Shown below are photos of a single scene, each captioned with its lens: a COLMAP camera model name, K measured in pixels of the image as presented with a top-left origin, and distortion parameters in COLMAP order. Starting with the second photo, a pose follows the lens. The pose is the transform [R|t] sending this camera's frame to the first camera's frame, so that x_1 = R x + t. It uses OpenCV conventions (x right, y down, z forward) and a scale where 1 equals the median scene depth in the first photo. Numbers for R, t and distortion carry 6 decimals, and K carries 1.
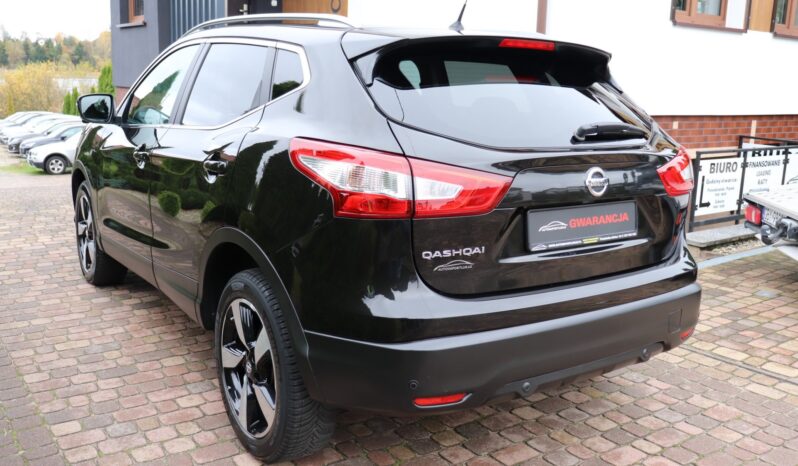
lens RADIAL K [[738.0, 0, 399.0], [0, 738.0, 233.0], [0, 0, 1]] dist [-0.070553, 0.006611]
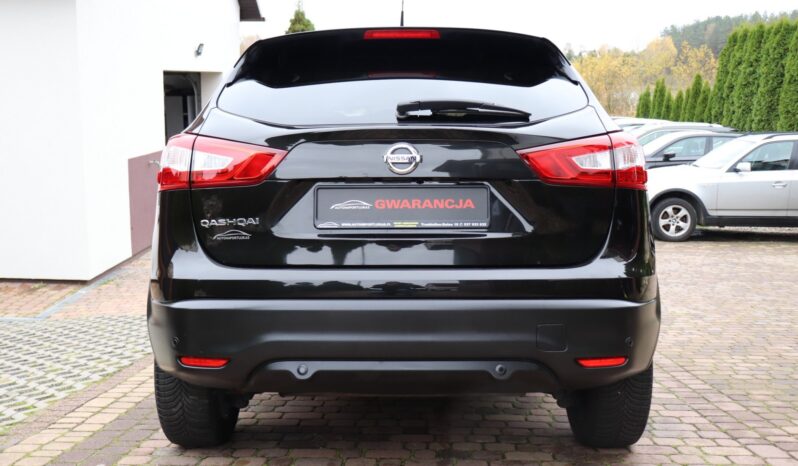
lens RADIAL K [[849.0, 0, 399.0], [0, 849.0, 233.0], [0, 0, 1]] dist [-0.016692, -0.002737]
pose [[0.818390, -0.012832, -0.574519, 0.865848], [-0.088314, 0.985066, -0.147803, 0.178374], [0.567836, 0.171698, 0.805035, 0.150370]]
